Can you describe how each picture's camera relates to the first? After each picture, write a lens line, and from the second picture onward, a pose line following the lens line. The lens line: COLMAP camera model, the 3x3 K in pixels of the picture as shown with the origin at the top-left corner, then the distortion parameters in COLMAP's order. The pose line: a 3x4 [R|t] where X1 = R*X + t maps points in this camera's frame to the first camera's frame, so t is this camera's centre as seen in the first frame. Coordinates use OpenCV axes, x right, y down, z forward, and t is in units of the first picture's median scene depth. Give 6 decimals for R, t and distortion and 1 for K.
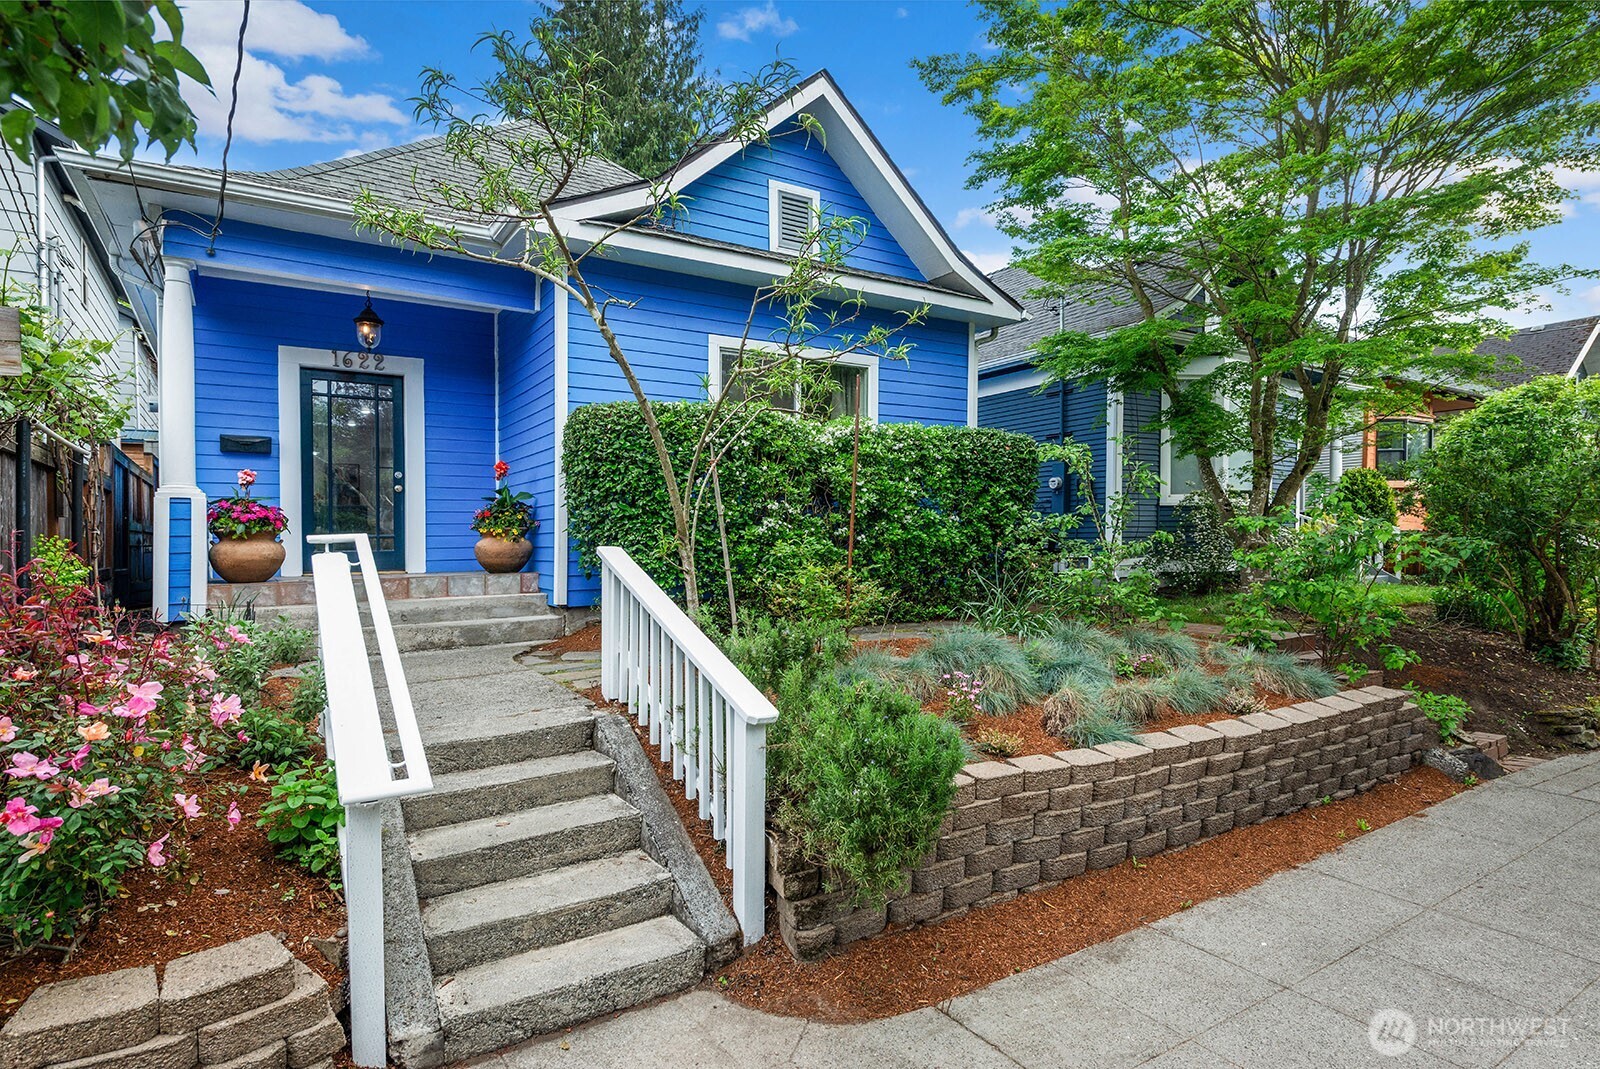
lens RADIAL K [[879.8, 0, 947.7], [0, 879.8, 515.8], [0, 0, 1]] dist [0.012687, -0.001035]
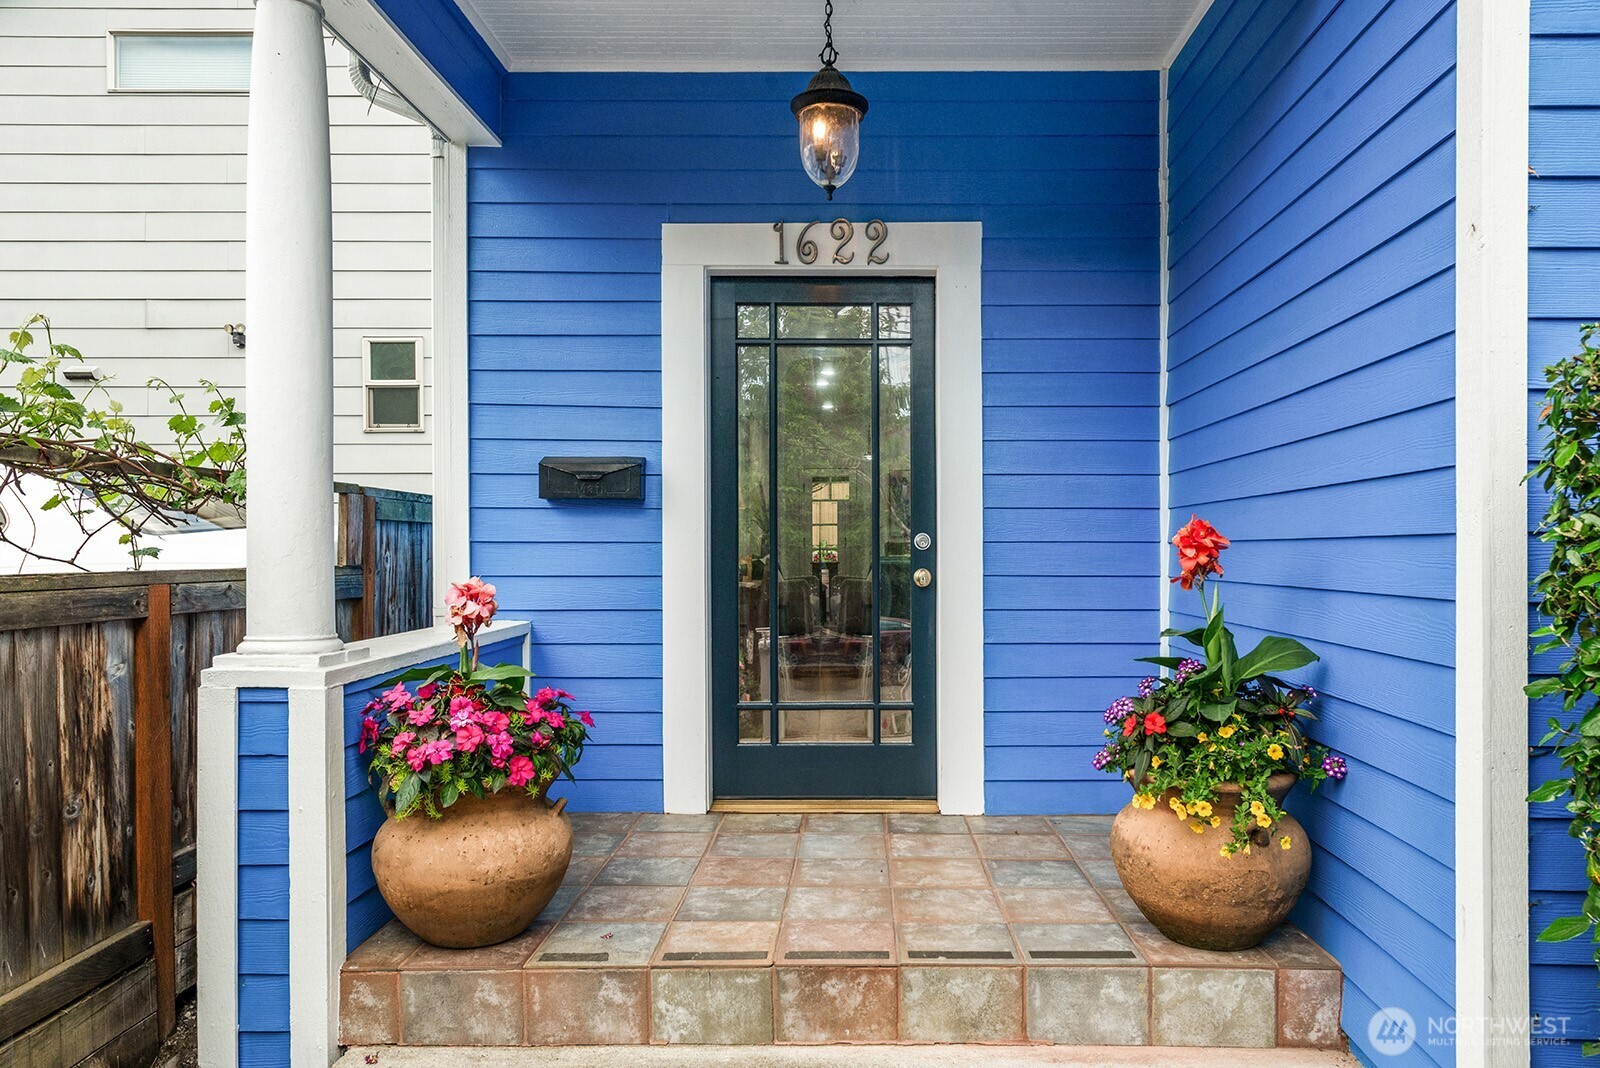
lens RADIAL K [[1262.9, 0, 800.0], [0, 1262.9, 534.0], [0, 0, 1]] dist [0.006555, 0.001491]
pose [[0.753229, 0.009644, -0.657688, -0.340758], [-0.001029, 0.999909, 0.013484, -0.062688], [0.657758, -0.009480, 0.753170, 0.622043]]
